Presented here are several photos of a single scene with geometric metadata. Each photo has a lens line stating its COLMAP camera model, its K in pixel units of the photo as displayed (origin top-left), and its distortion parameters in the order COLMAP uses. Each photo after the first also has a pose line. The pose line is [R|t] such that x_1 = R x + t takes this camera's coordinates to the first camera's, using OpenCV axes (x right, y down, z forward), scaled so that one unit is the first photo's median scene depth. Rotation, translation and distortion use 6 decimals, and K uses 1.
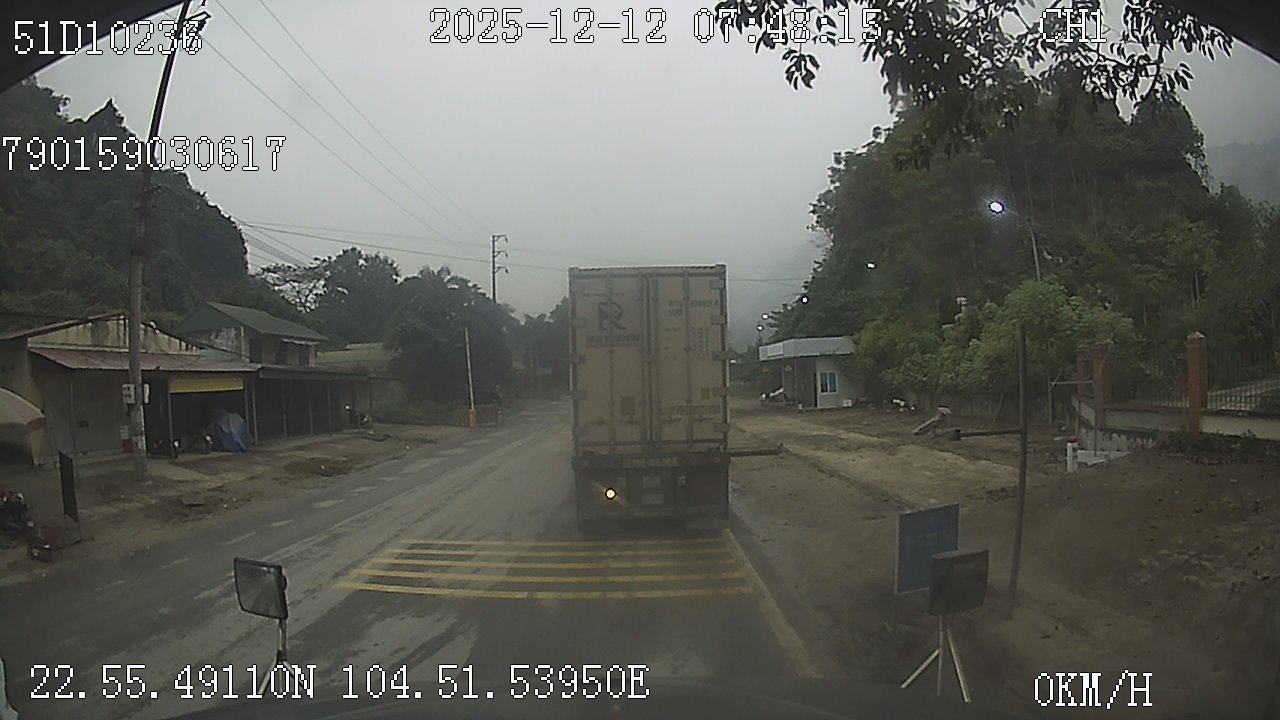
lens RADIAL K [[1055.5, 0, 641.7], [0, 1055.5, 362.4], [0, 0, 1]] dist [-0.012940, -0.001744]
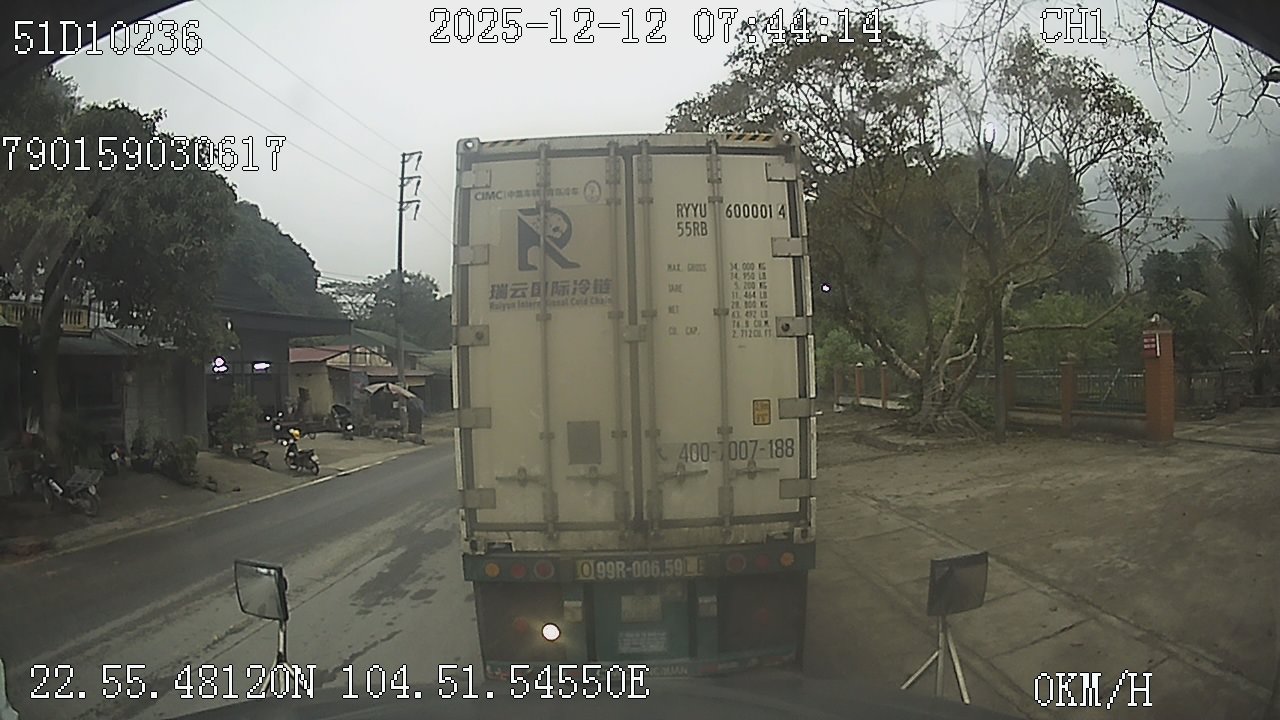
lens RADIAL K [[1055.5, 0, 642.7], [0, 1055.5, 359.5], [0, 0, 1]] dist [-0.012940, -0.001744]
pose [[0.999958, -0.006858, 0.006154, 0.008353], [0.006876, 0.999972, -0.002957, 0.008383], [-0.006133, 0.003000, 0.999977, 0.559046]]
